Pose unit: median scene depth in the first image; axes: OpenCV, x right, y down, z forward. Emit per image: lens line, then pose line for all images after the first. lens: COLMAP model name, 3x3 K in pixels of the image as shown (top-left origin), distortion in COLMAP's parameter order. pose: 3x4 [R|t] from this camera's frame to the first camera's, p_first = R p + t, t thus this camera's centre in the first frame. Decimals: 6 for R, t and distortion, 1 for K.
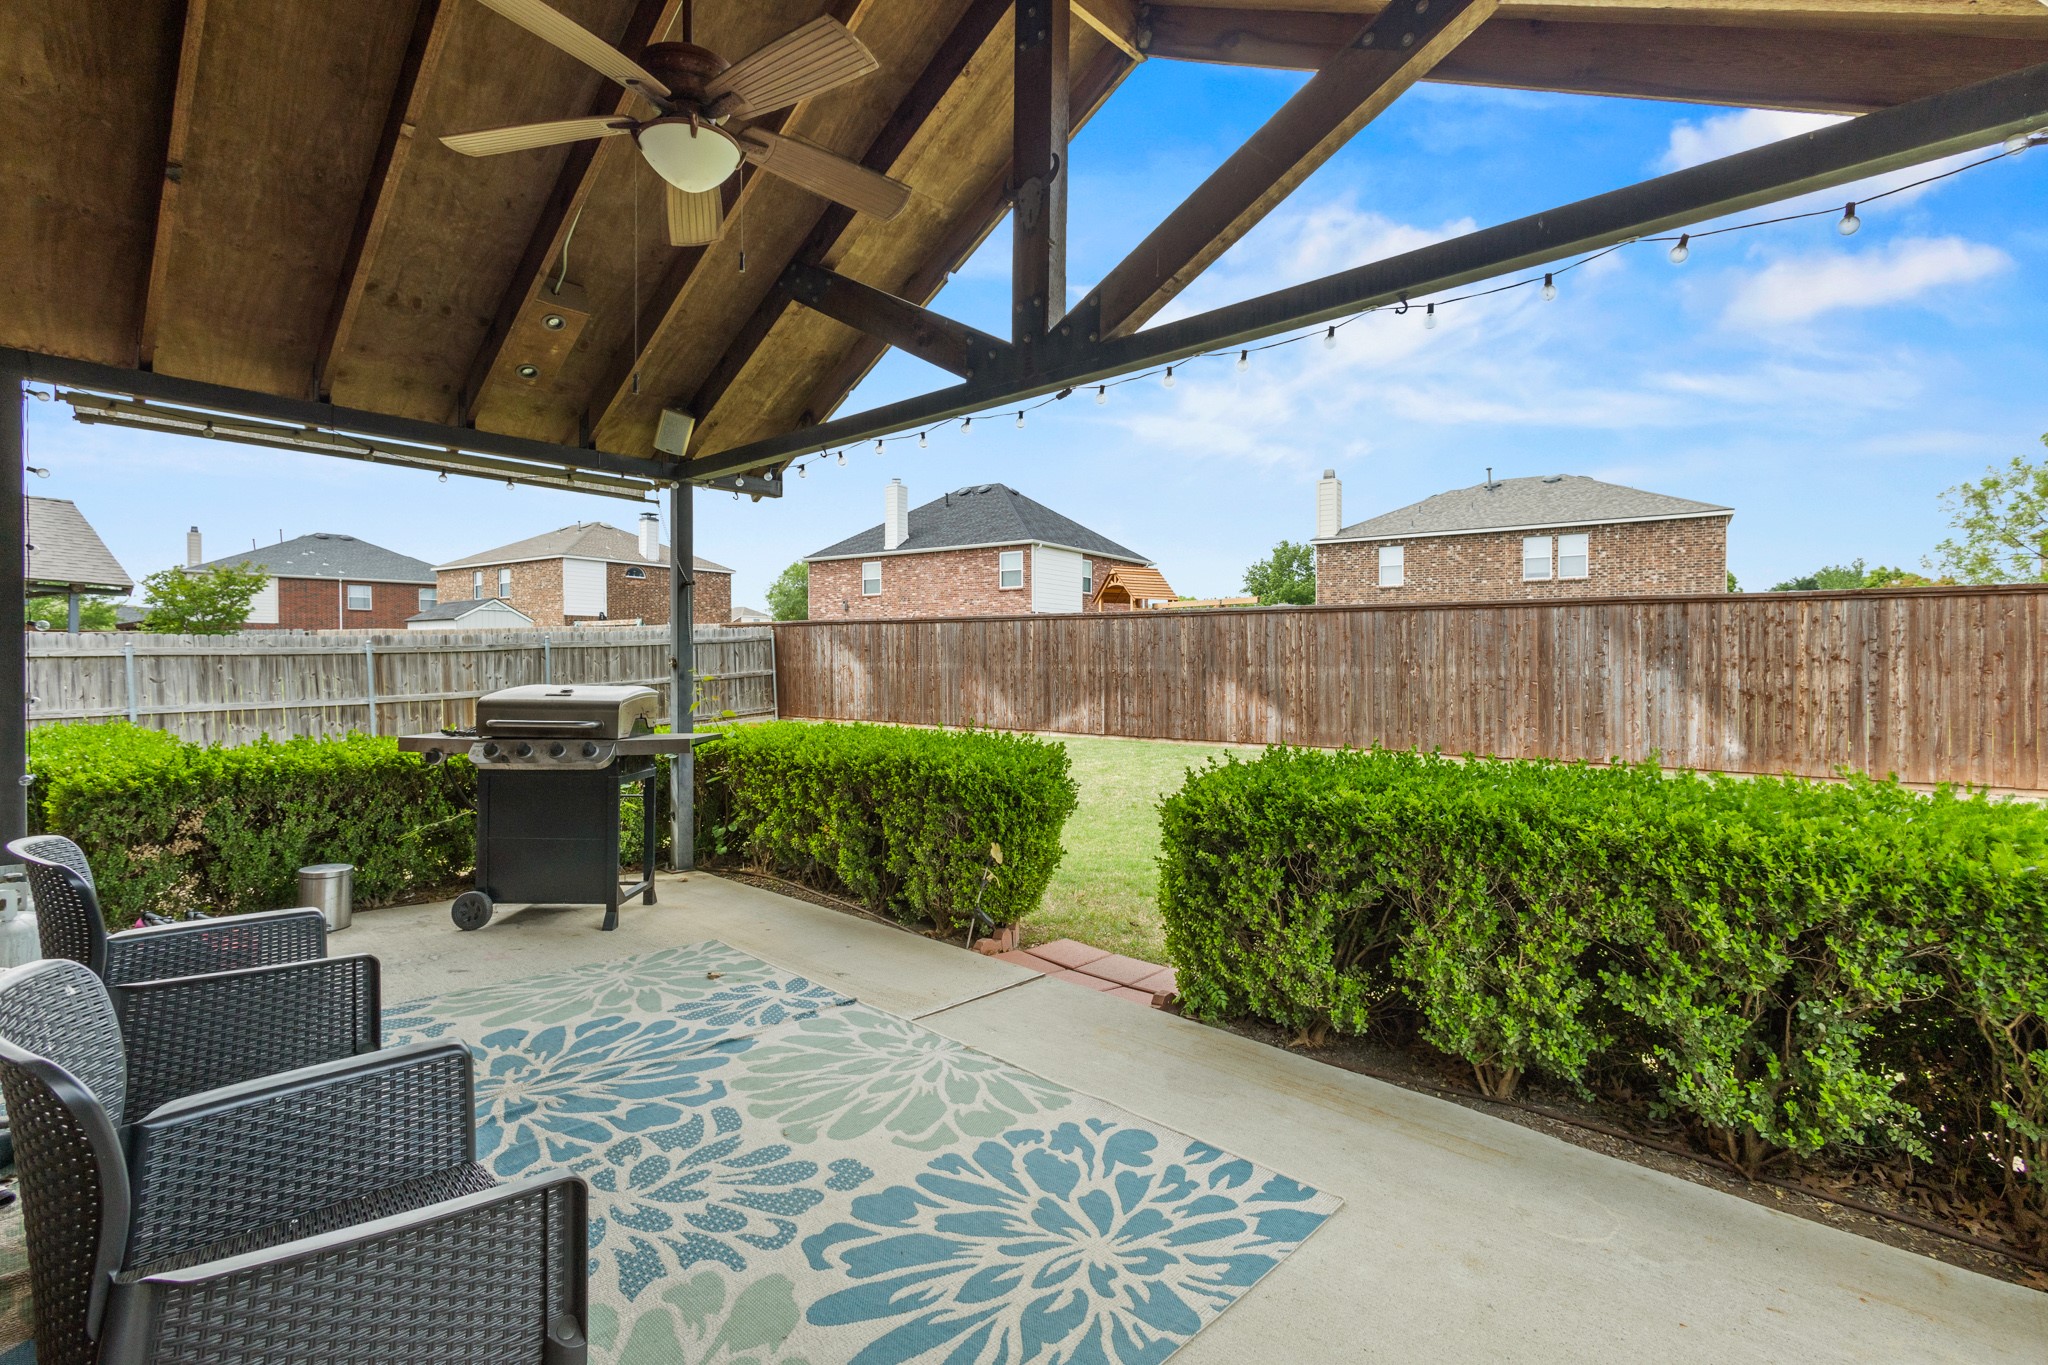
lens RADIAL K [[944.8, 0, 1037.0], [0, 944.8, 658.9], [0, 0, 1]] dist [-0.000103, 0.012218]
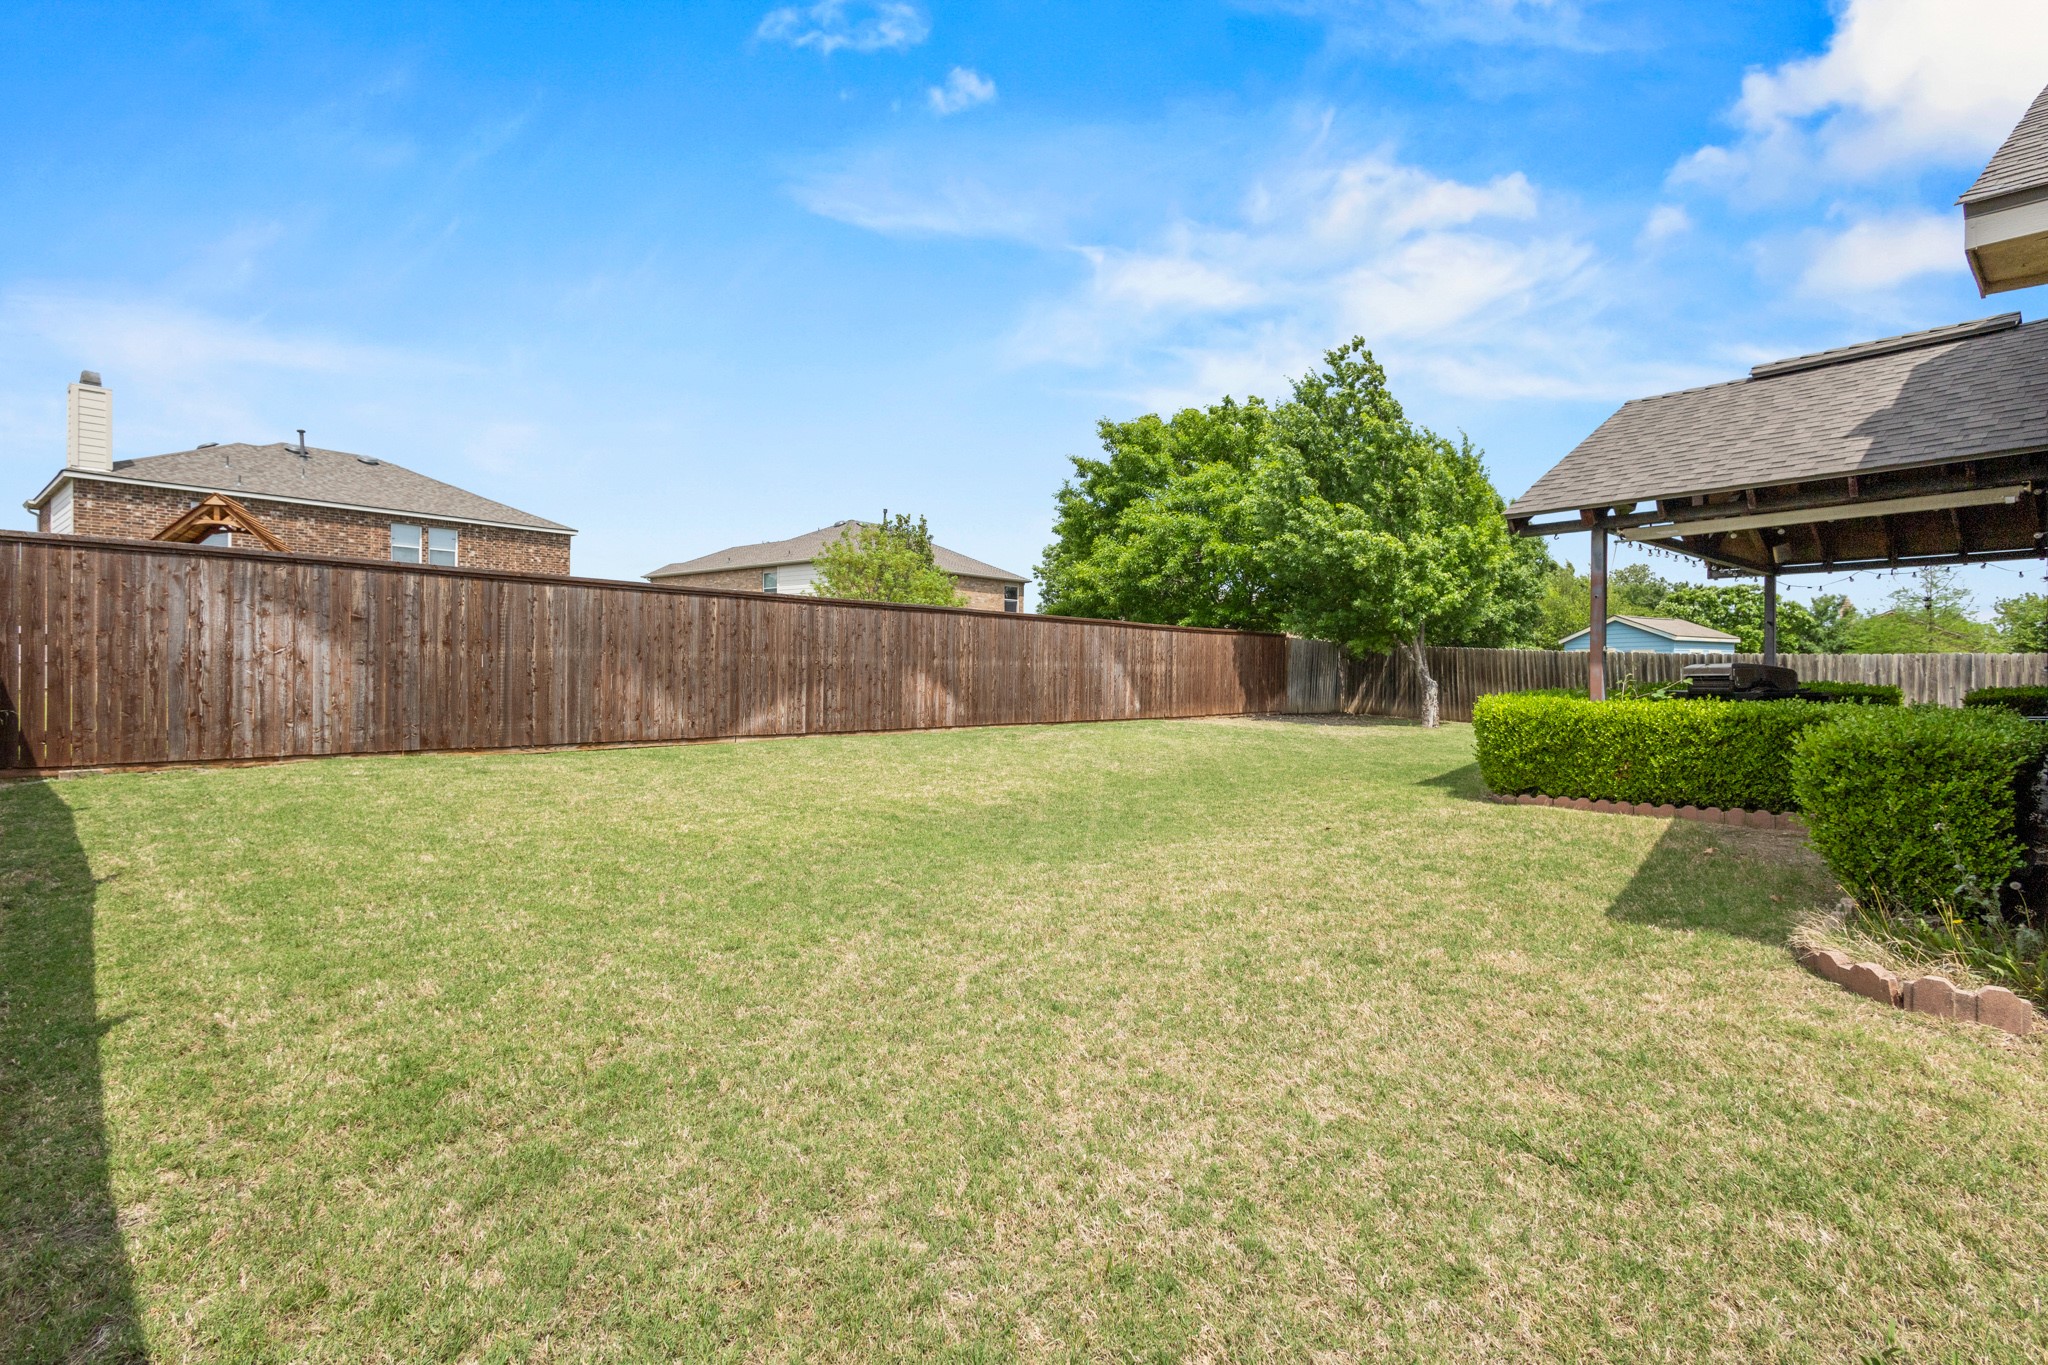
lens RADIAL K [[944.8, 0, 1037.0], [0, 944.8, 658.9], [0, 0, 1]] dist [-0.000103, 0.012218]
pose [[0.124738, 0.013554, 0.992097, -0.775801], [-0.010036, 0.999873, -0.012398, 0.018464], [-0.992139, -0.008410, 0.124858, 0.665320]]
